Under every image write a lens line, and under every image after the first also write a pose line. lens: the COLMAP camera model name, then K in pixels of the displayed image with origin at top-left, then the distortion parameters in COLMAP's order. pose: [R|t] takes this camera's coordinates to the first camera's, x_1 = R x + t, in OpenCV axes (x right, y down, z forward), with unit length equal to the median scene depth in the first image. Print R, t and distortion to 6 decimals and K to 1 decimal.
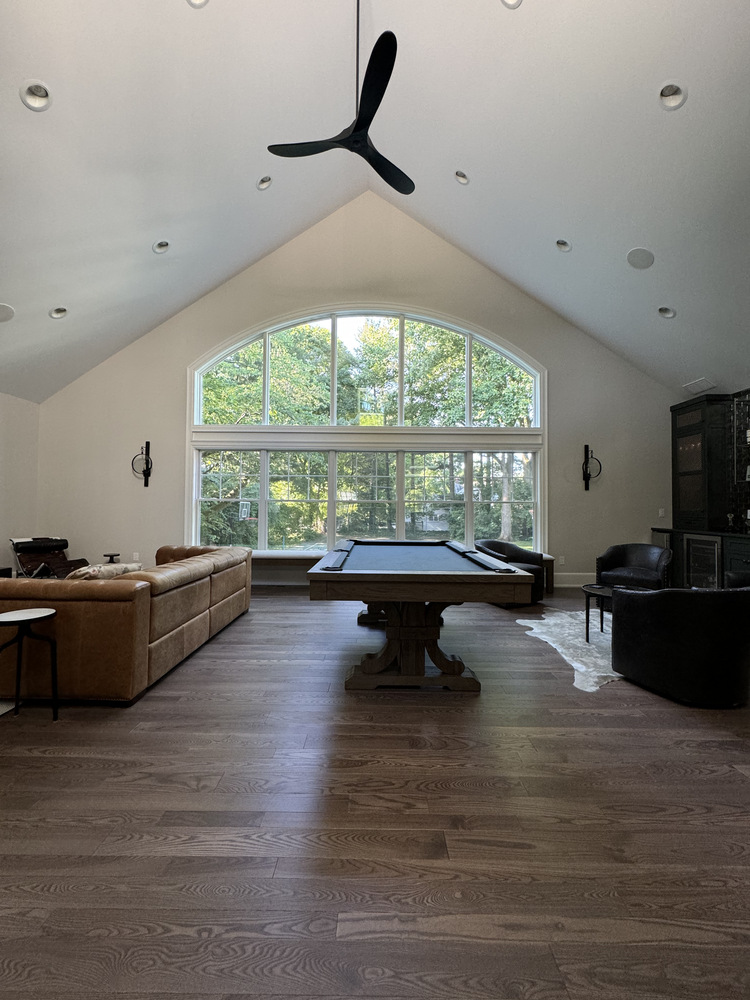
lens RADIAL K [[398.6, 0, 378.1], [0, 398.6, 500.1], [0, 0, 1]] dist [-0.003281, 0.000256]
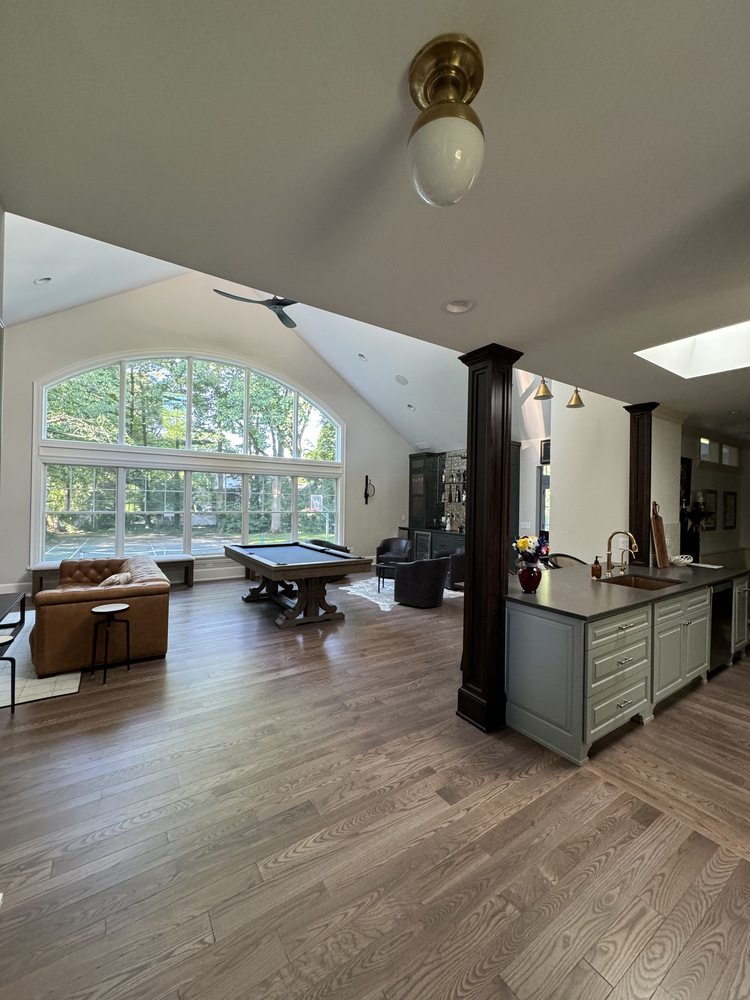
lens RADIAL K [[398.6, 0, 376.4], [0, 398.6, 500.1], [0, 0, 1]] dist [-0.003281, 0.000256]
pose [[0.829693, 0.007088, 0.558175, -0.396987], [-0.019735, 0.999667, 0.016641, -0.084427], [-0.557871, -0.024823, 0.829556, -0.404744]]
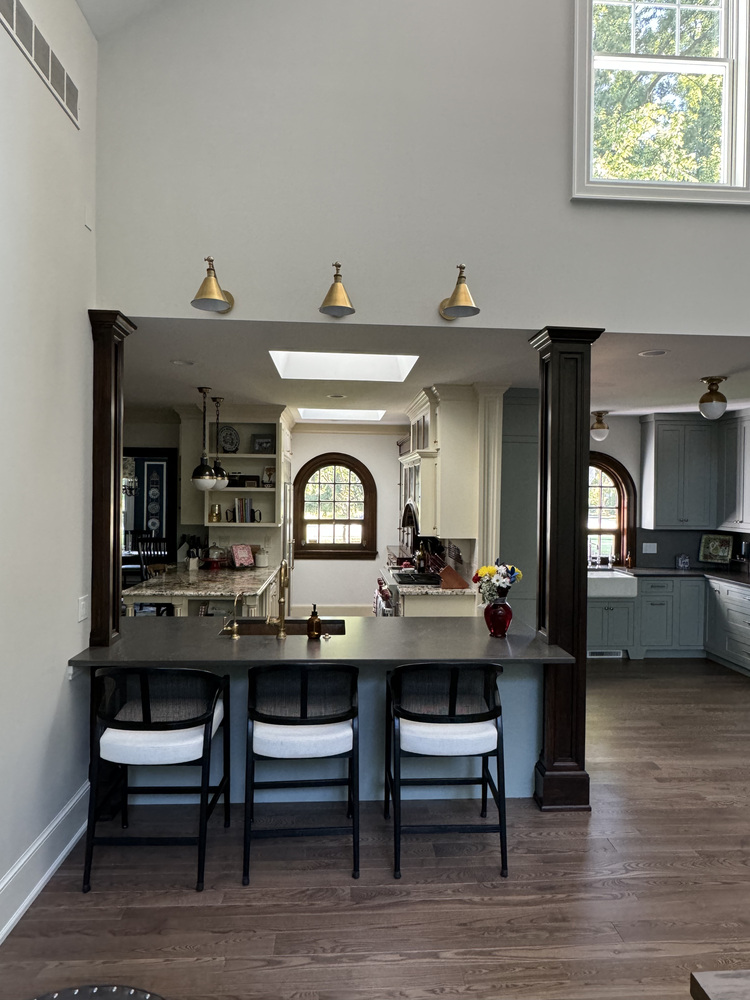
lens RADIAL K [[659.5, 0, 378.4], [0, 659.5, 501.4], [0, 0, 1]] dist [0.006213, 0.000296]
pose [[-0.996374, -0.015911, -0.083582, 0.331640], [-0.015629, 0.999870, -0.004029, -0.091891], [0.083635, -0.002708, -0.996493, 0.713976]]
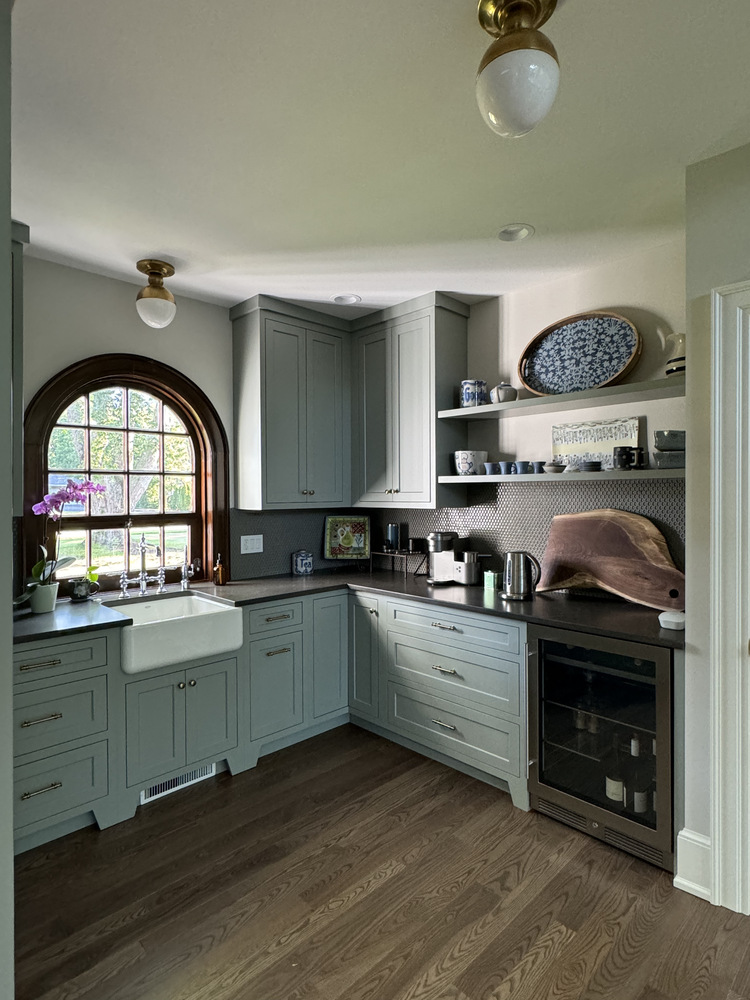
lens RADIAL K [[540.3, 0, 373.0], [0, 540.3, 497.9], [0, 0, 1]] dist [-0.002956, 0.001361]
pose [[-0.711090, 0.004948, -0.703084, -0.028398], [0.013745, 0.999882, -0.006865, -0.054529], [0.702967, -0.014545, -0.711074, -0.117711]]
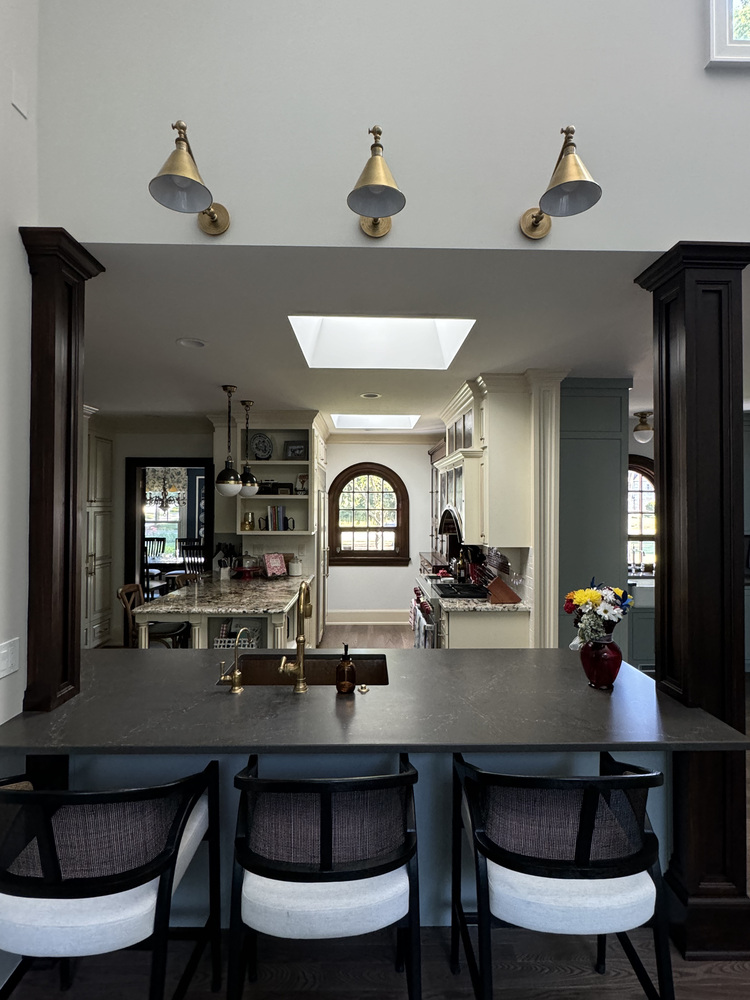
lens RADIAL K [[540.3, 0, 377.9], [0, 540.3, 494.3], [0, 0, 1]] dist [-0.002956, 0.001361]
pose [[-0.999240, -0.008843, -0.037954, 0.331196], [-0.007427, 0.999277, -0.037293, -0.083699], [0.038256, -0.036983, -0.998583, 0.430701]]
